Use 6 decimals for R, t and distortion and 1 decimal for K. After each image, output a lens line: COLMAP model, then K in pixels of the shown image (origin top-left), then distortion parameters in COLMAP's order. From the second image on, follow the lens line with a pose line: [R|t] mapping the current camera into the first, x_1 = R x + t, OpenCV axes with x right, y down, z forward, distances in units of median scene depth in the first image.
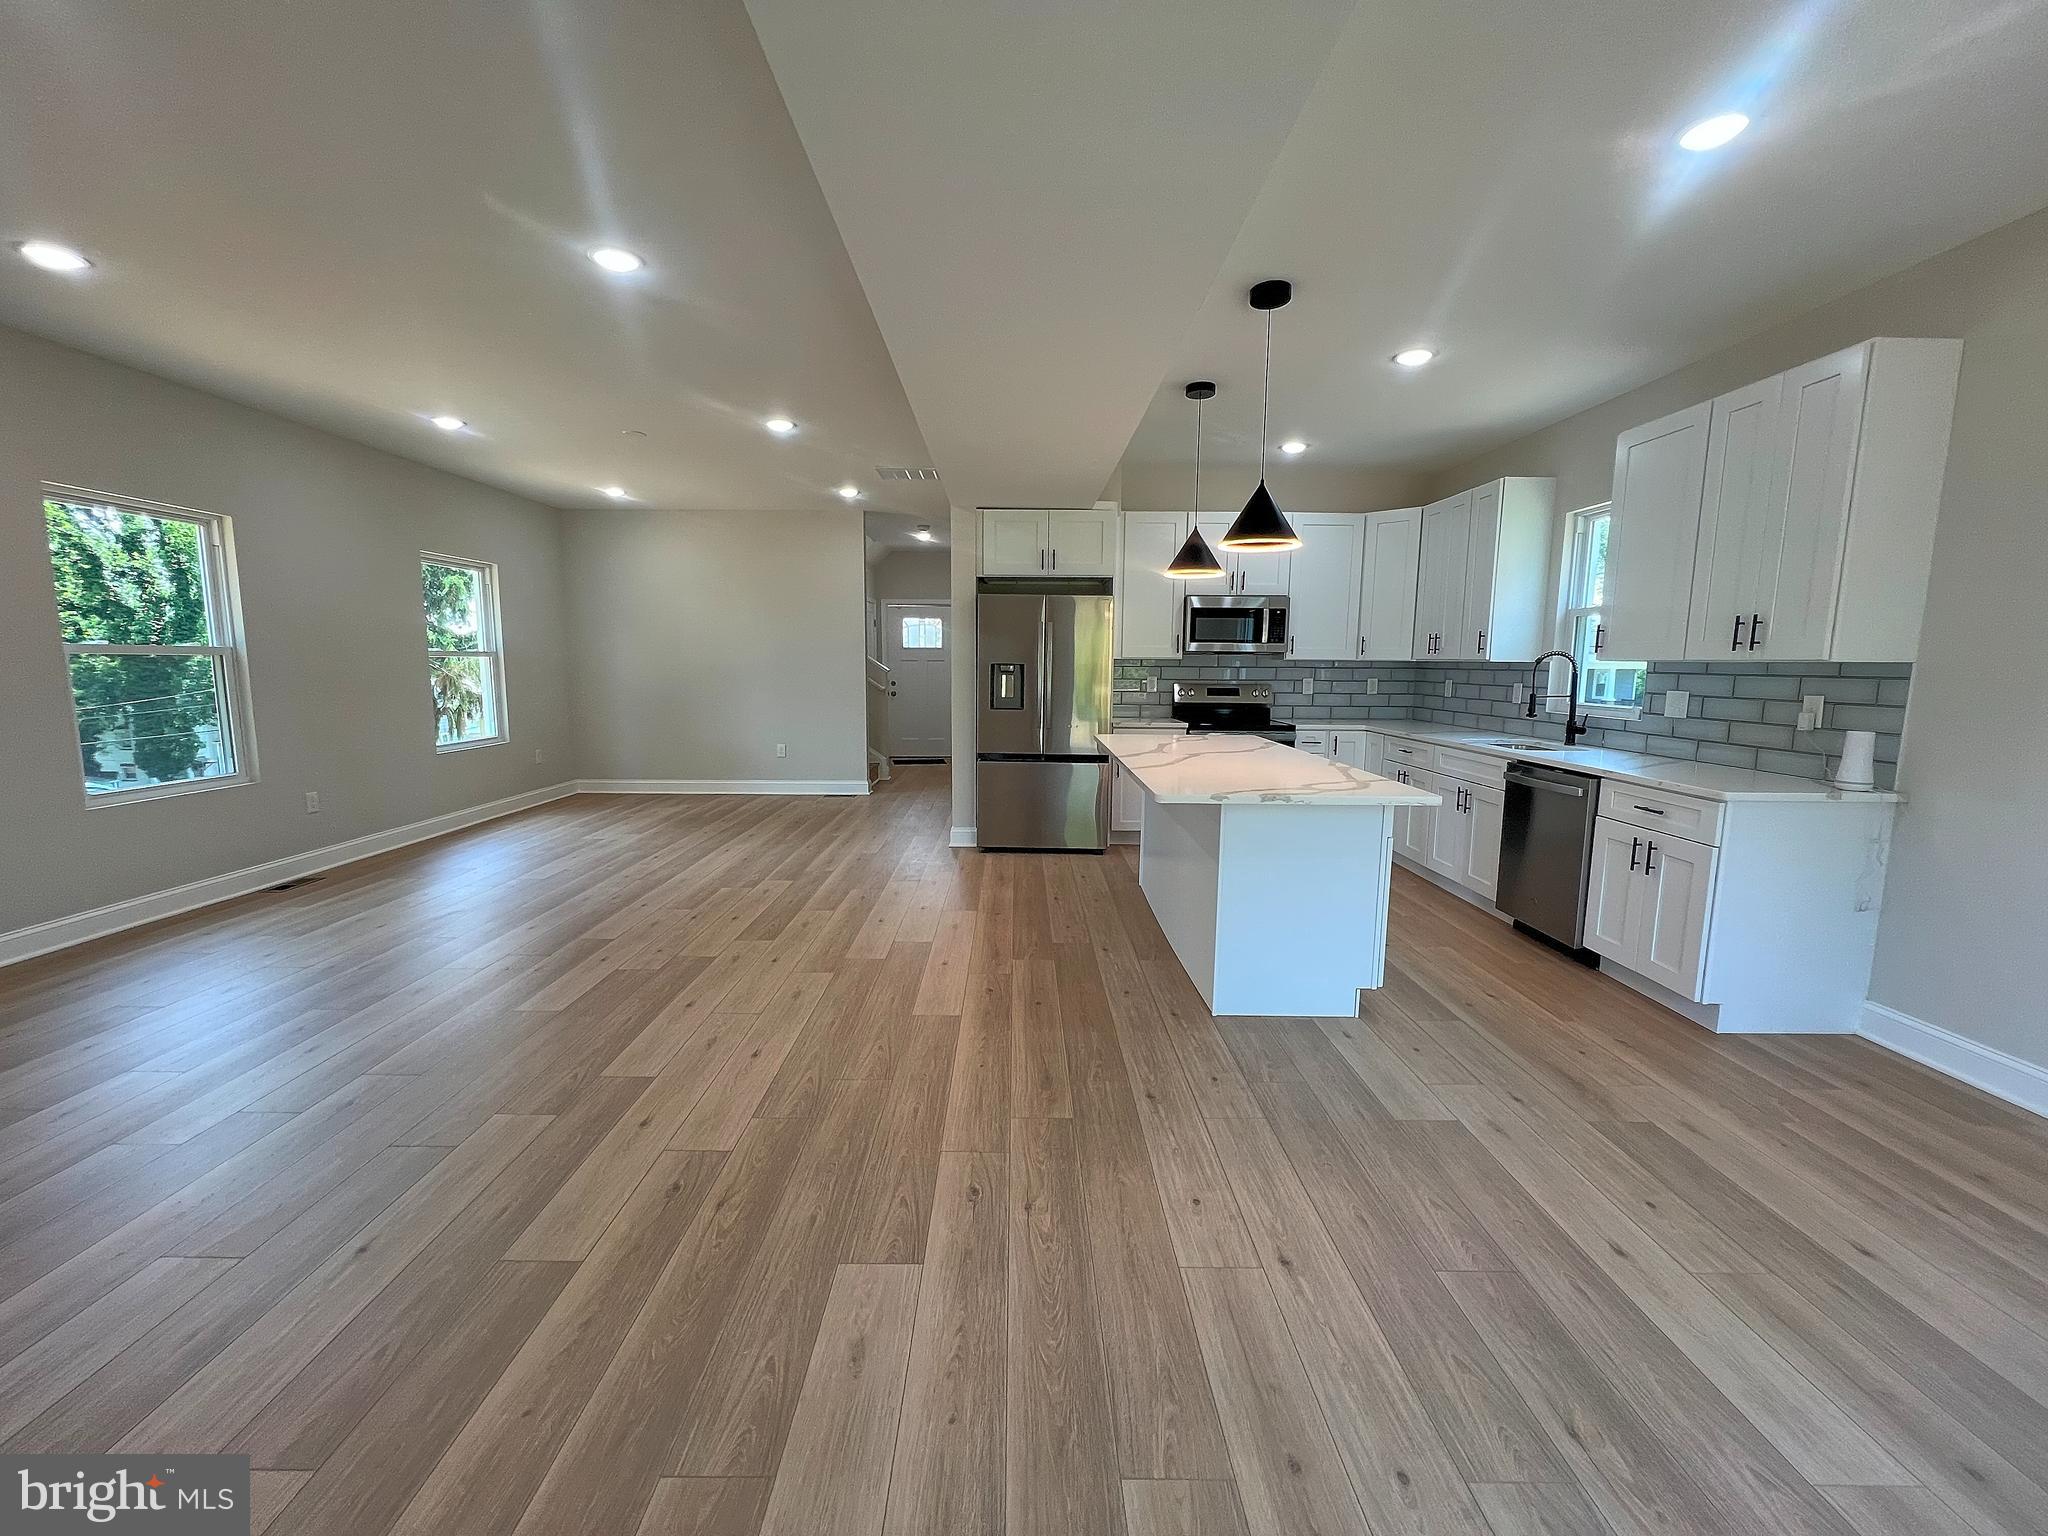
lens RADIAL K [[821.7, 0, 1019.8], [0, 821.7, 762.4], [0, 0, 1]] dist [-0.004710, 0.000862]
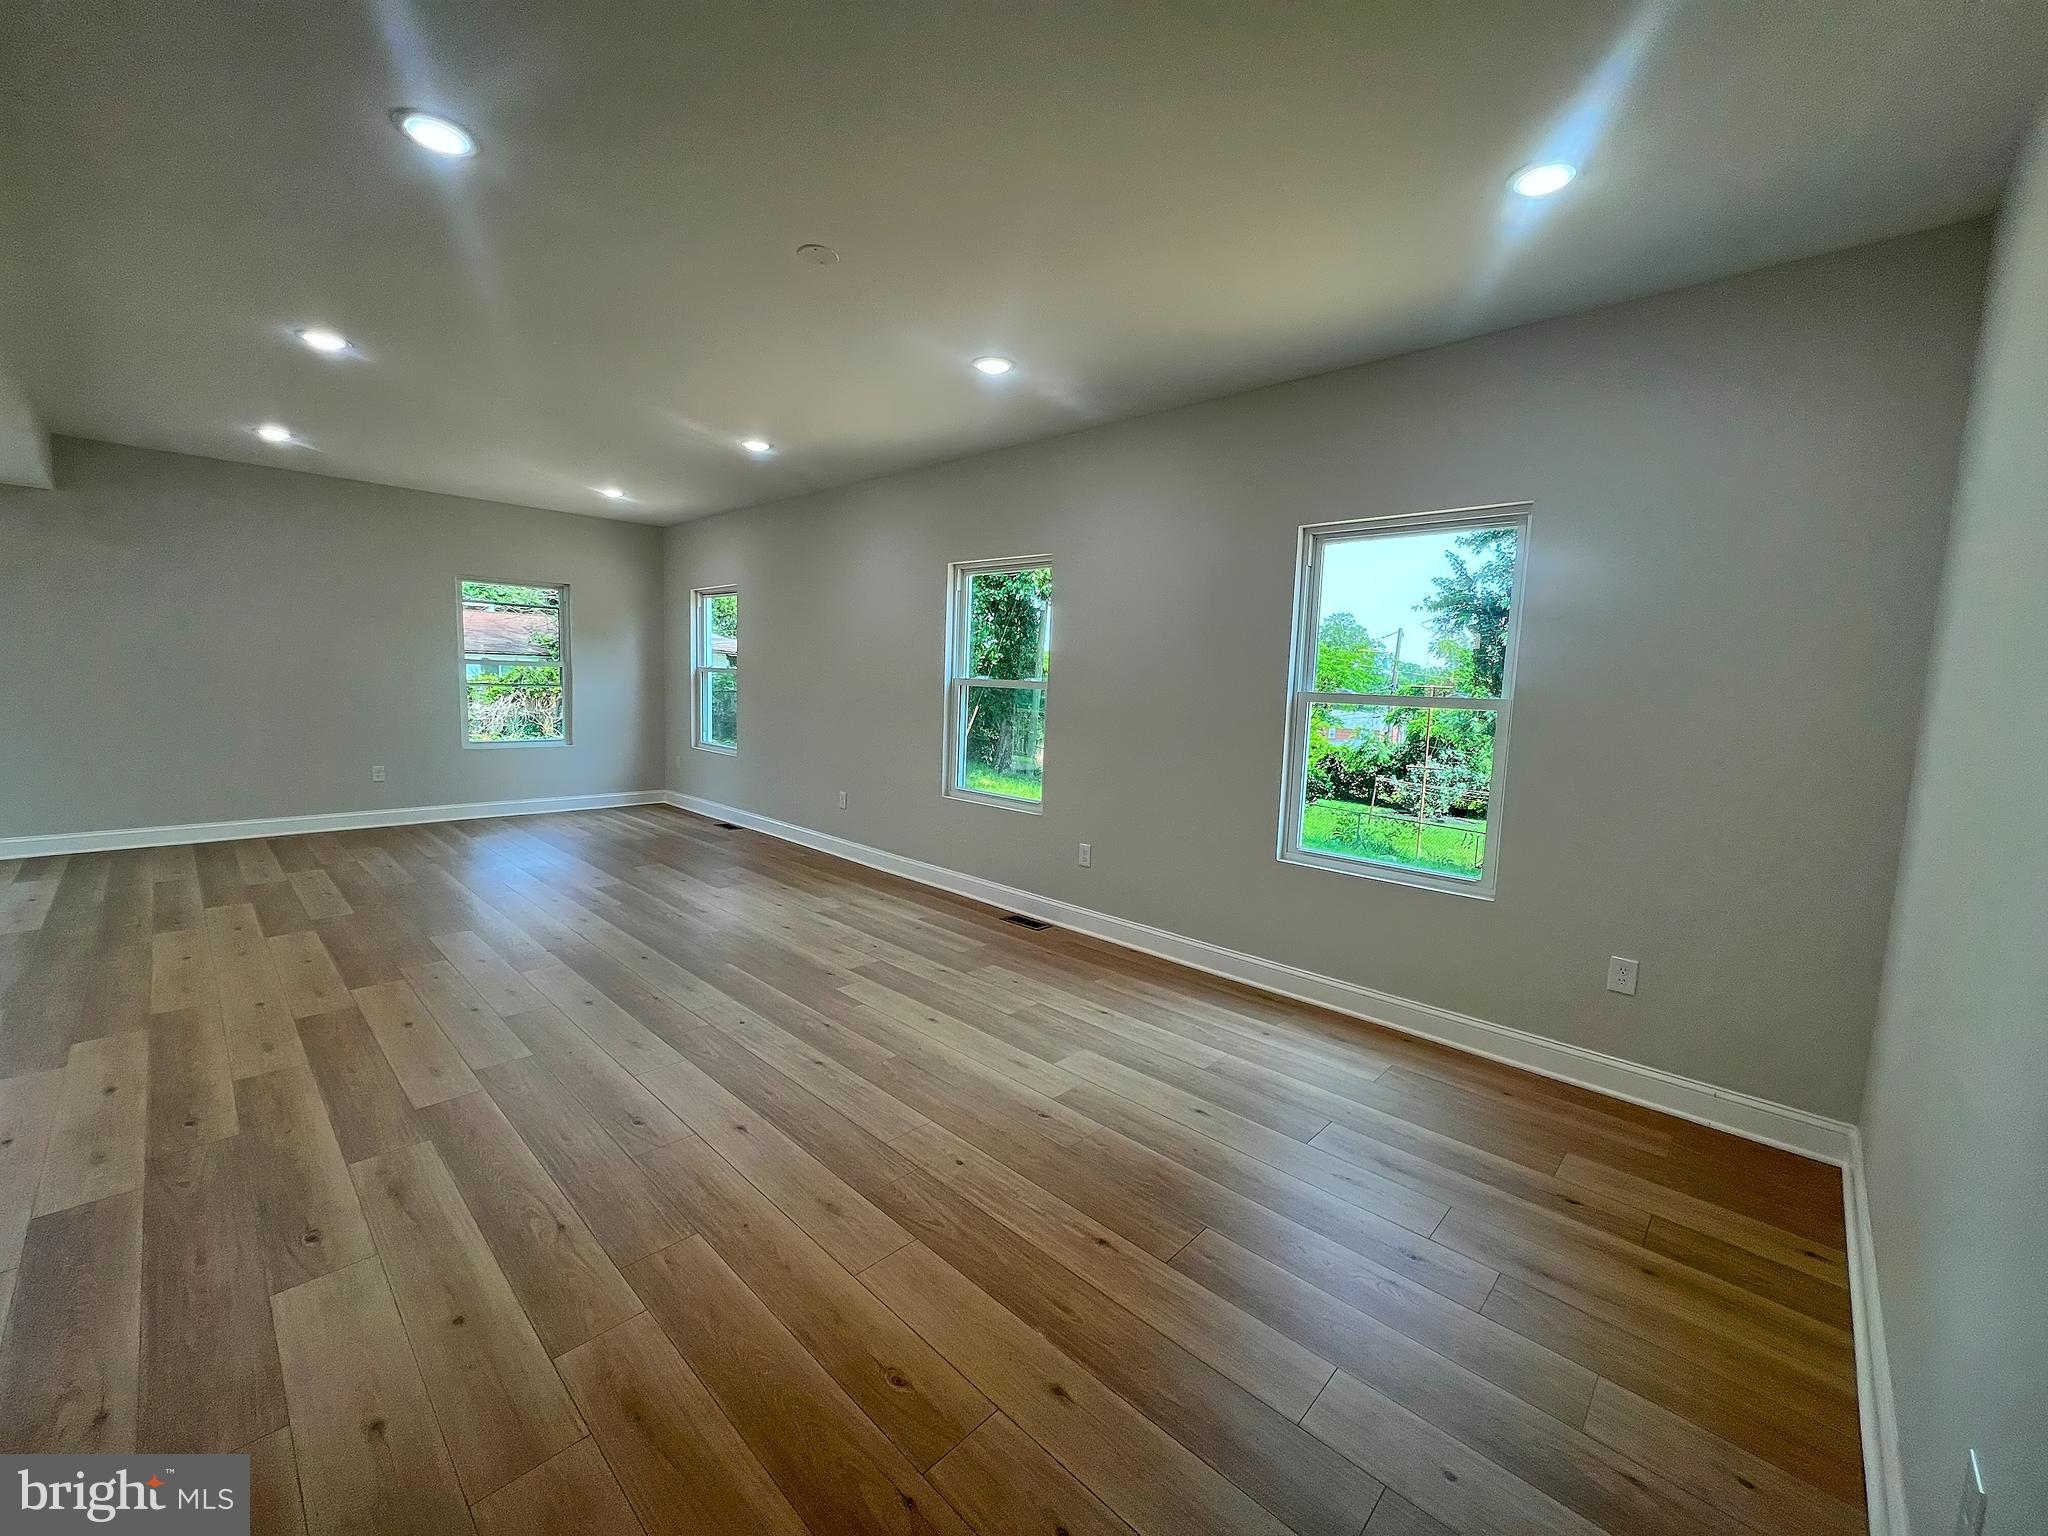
lens RADIAL K [[821.7, 0, 1030.1], [0, 821.7, 763.9], [0, 0, 1]] dist [-0.004710, 0.000862]
pose [[-0.691371, 0.041379, -0.721314, -0.184662], [-0.131091, 0.974603, 0.181558, -0.213352], [0.710508, 0.220082, -0.668388, 1.600181]]
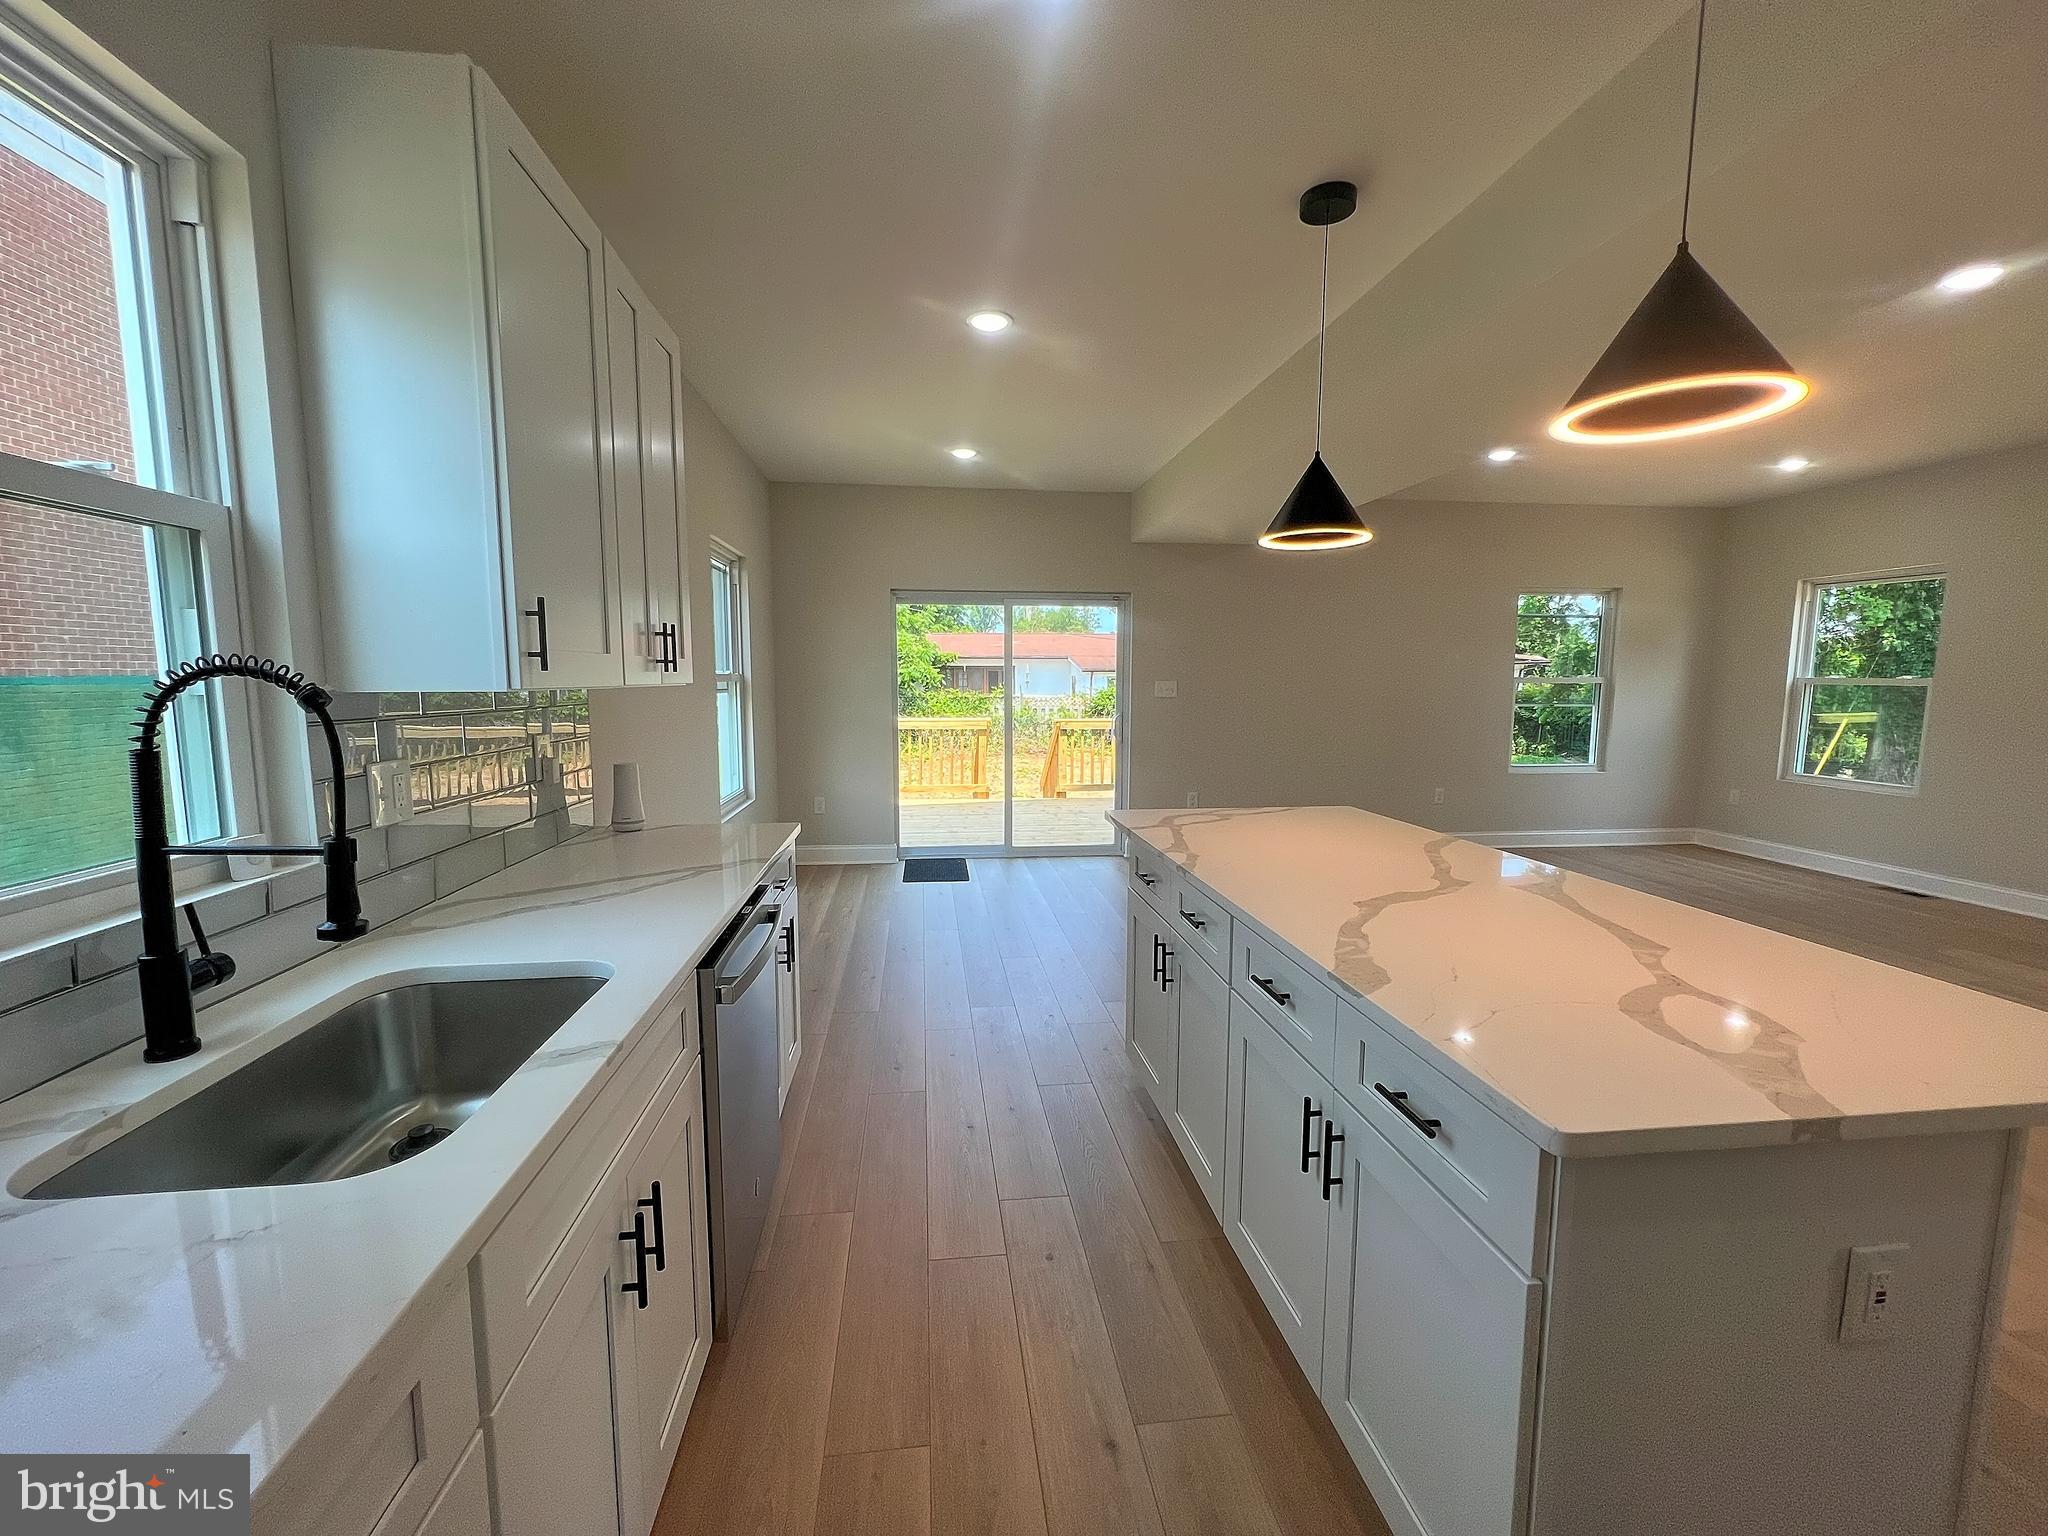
lens RADIAL K [[821.7, 0, 1025.3], [0, 821.7, 761.1], [0, 0, 1]] dist [-0.004710, 0.000862]
pose [[-0.994786, 0.000359, -0.101979, 0.410773], [-0.022357, 0.974899, 0.221522, -0.148510], [0.099499, 0.222647, -0.969808, 1.150812]]
